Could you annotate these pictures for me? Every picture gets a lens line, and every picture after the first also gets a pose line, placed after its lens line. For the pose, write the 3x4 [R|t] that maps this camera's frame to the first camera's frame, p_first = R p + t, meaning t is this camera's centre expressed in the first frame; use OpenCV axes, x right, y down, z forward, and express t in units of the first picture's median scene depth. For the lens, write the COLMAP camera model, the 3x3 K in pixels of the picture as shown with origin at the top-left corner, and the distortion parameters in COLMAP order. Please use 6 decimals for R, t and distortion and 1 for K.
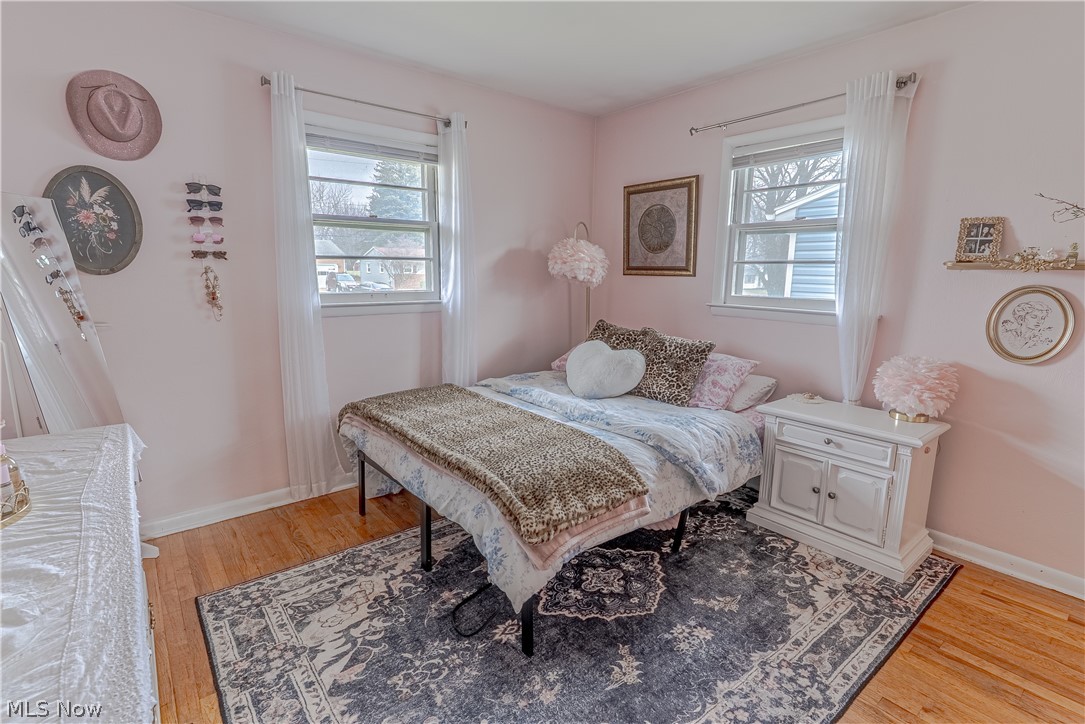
lens RADIAL K [[518.8, 0, 542.5], [0, 518.8, 359.6], [0, 0, 1]] dist [0.005028, -0.001564]
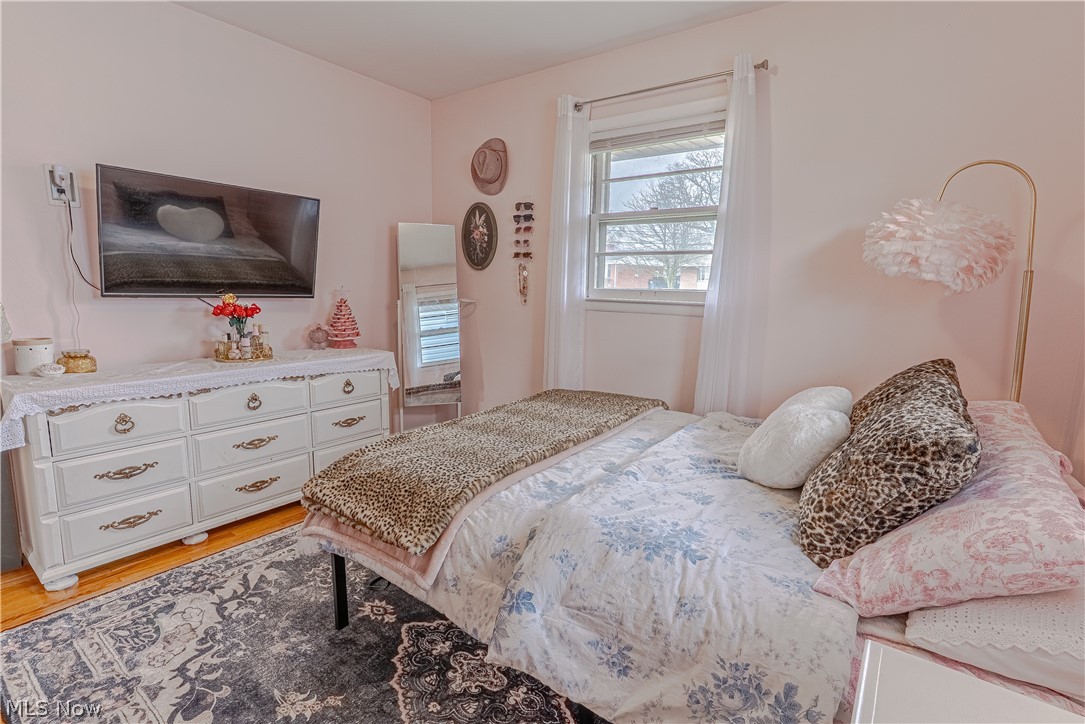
lens RADIAL K [[518.8, 0, 544.0], [0, 518.8, 359.6], [0, 0, 1]] dist [0.005028, -0.001564]
pose [[0.243067, 0.140947, -0.959715, 0.760299], [-0.180439, 0.978689, 0.098034, -0.087632], [0.953079, 0.149341, 0.263319, 0.816126]]
